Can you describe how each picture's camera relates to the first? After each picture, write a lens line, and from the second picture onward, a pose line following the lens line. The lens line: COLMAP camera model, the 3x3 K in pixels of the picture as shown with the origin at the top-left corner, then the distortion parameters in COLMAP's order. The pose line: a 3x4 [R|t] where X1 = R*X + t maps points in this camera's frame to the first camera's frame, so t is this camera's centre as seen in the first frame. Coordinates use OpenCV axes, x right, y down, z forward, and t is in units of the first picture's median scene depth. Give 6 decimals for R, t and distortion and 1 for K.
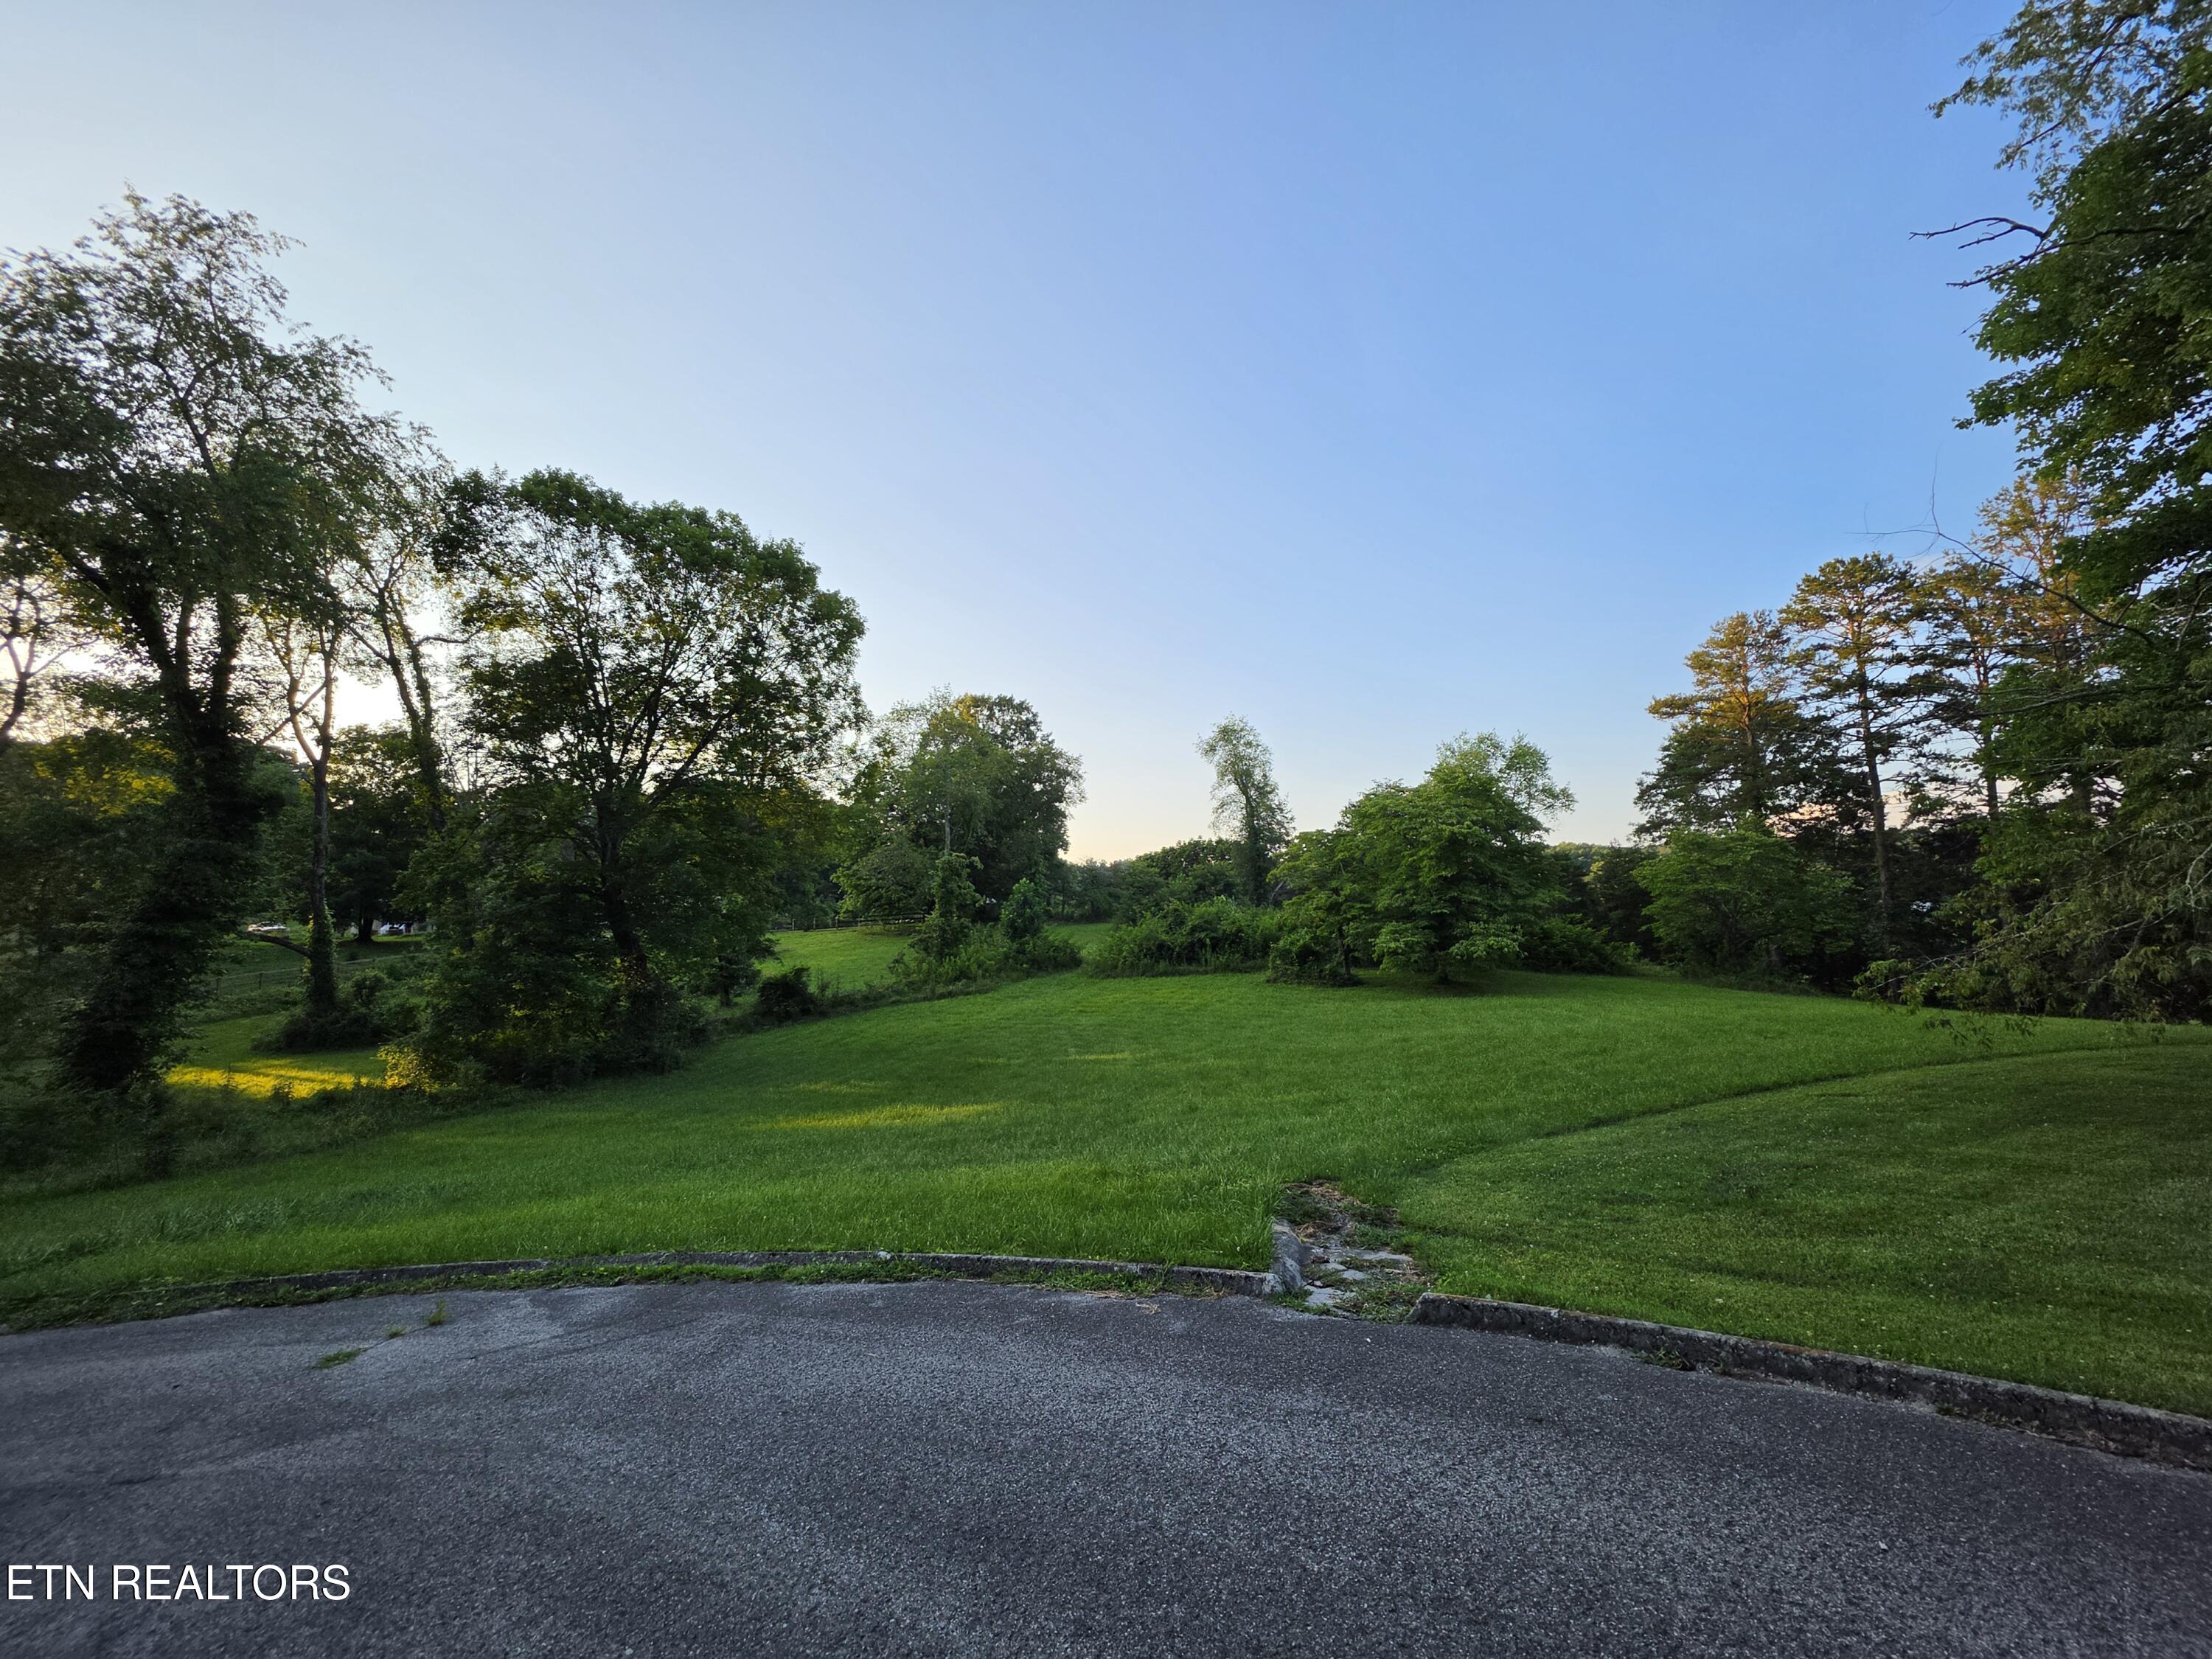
lens RADIAL K [[886.5, 0, 1104.1], [0, 886.5, 841.3], [0, 0, 1]] dist [-0.000790, 0.000255]
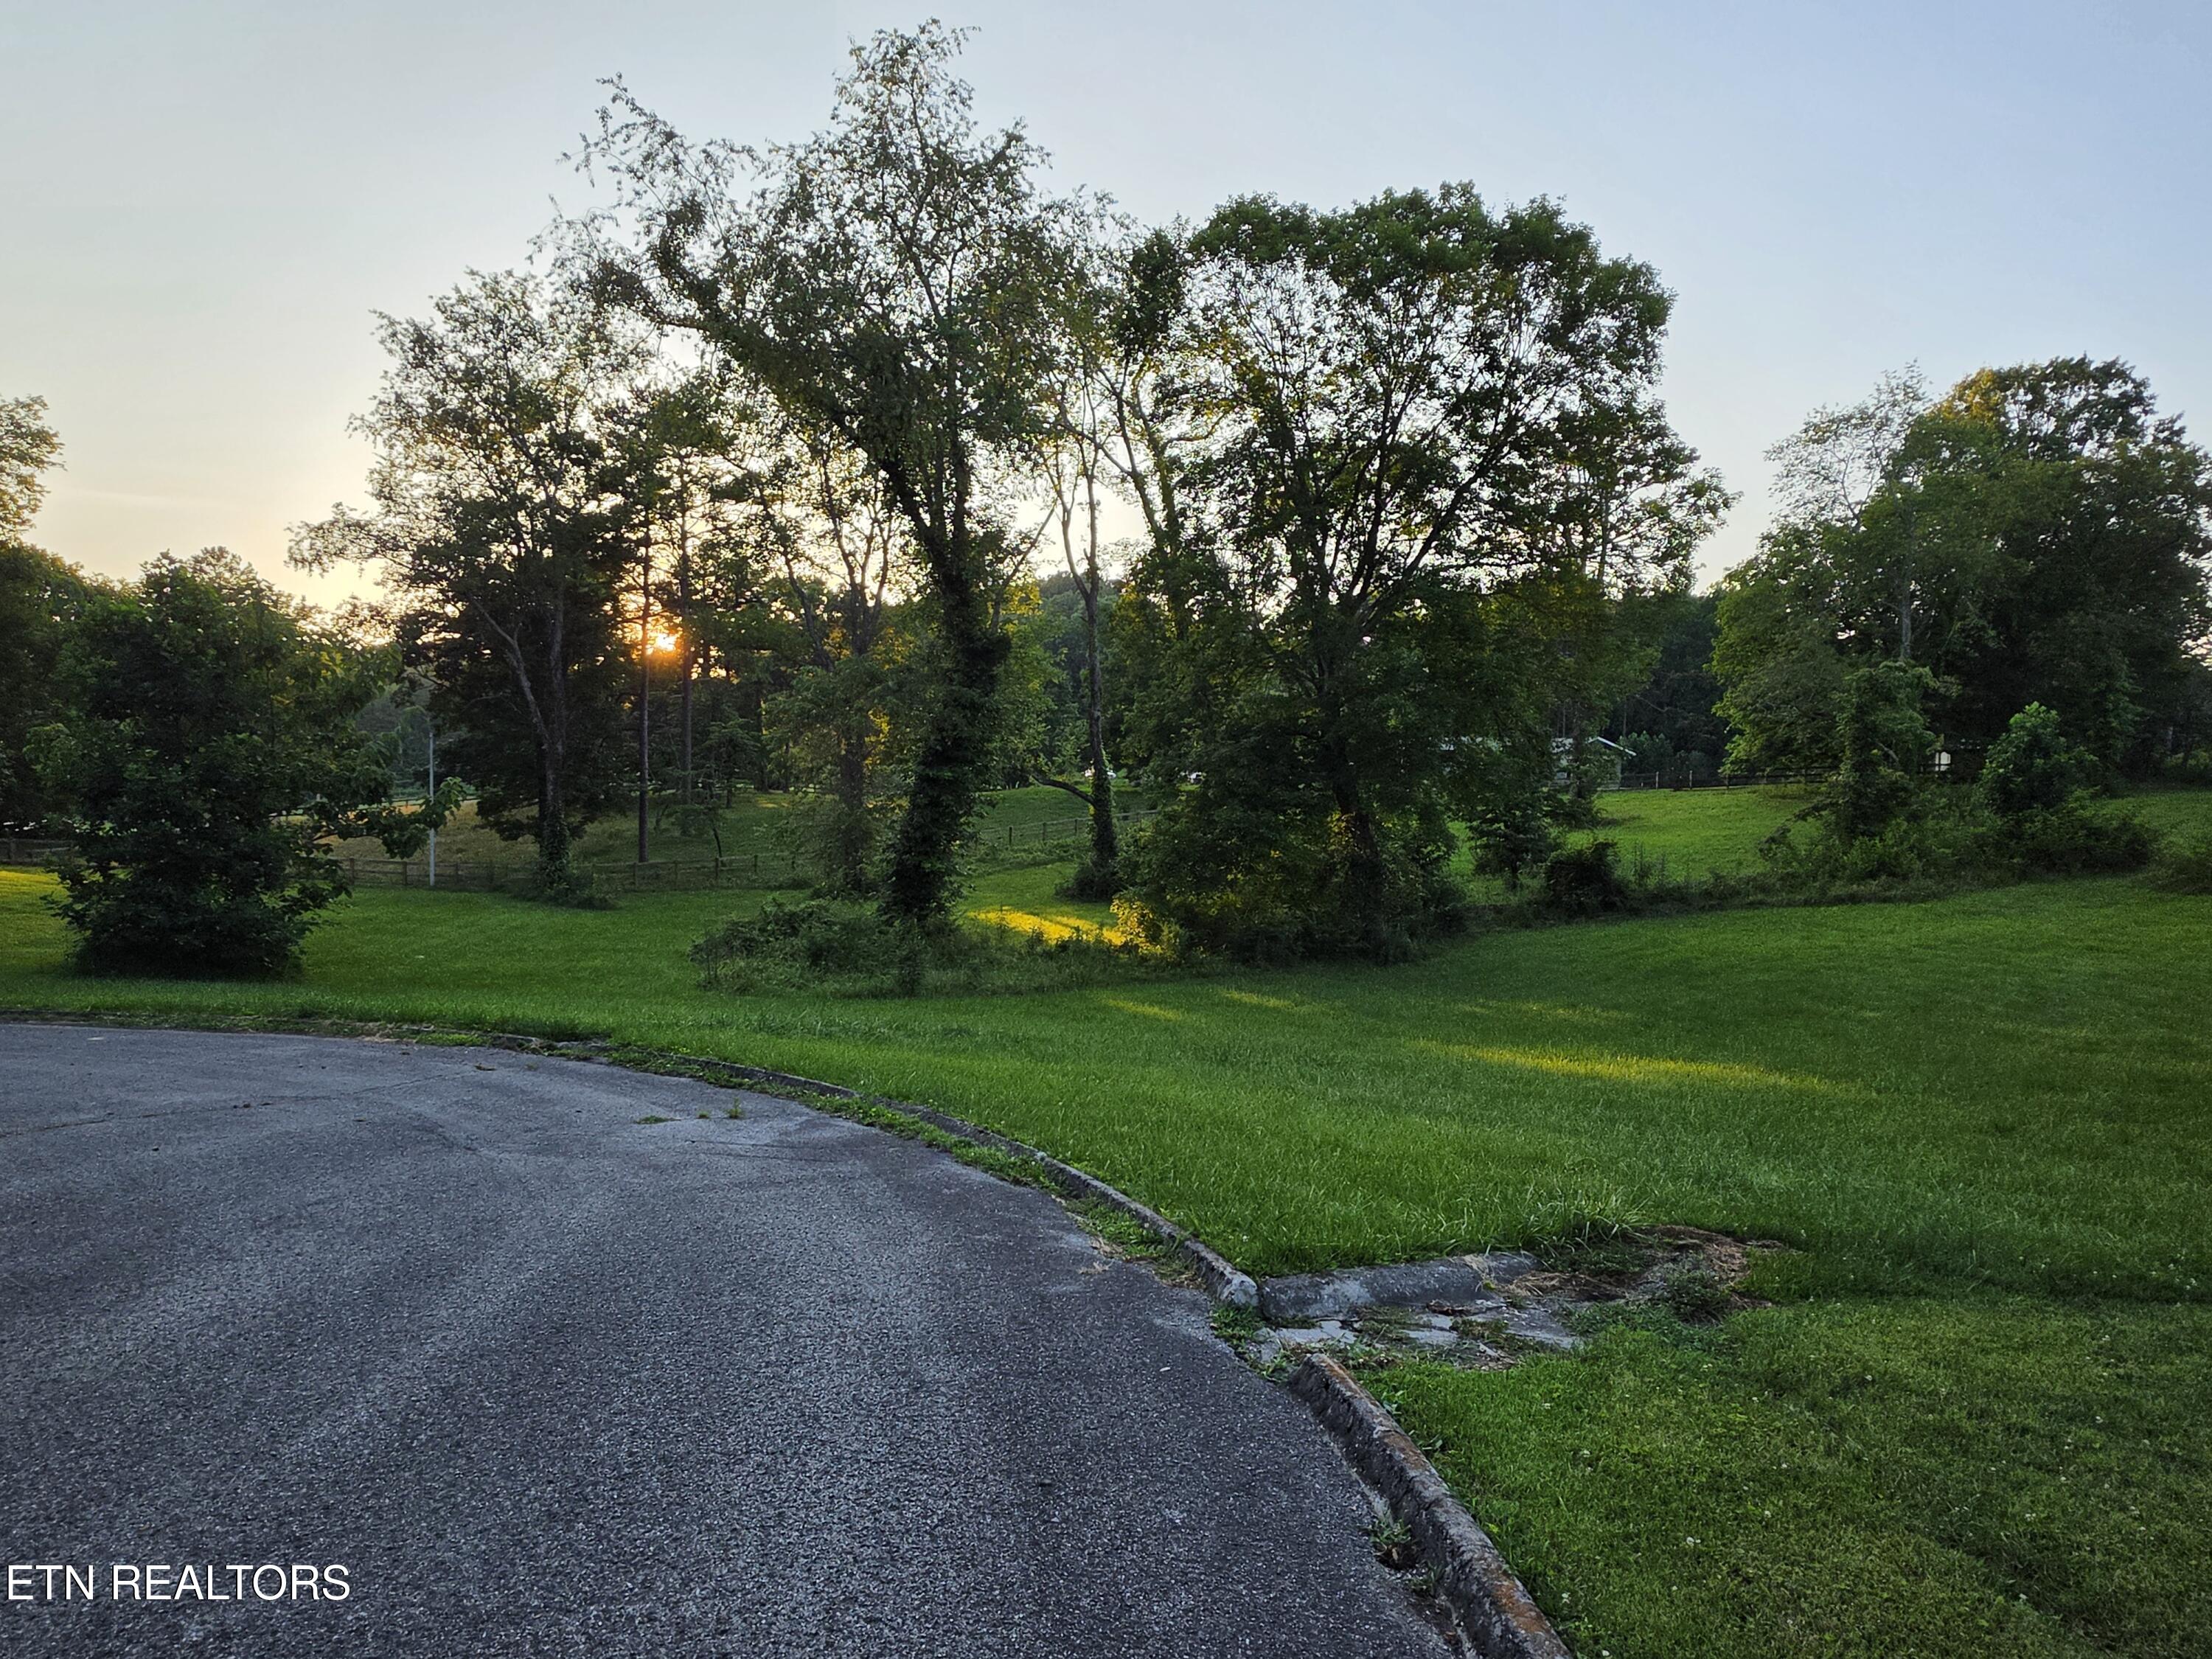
lens RADIAL K [[1292.1, 0, 1105.2], [0, 1292.1, 843.3], [0, 0, 1]] dist [0.006472, -0.000820]
pose [[0.704733, 0.052464, -0.707530, 0.117806], [0.048713, 0.991330, 0.122028, 0.003184], [0.707798, -0.120464, 0.696068, 0.036876]]
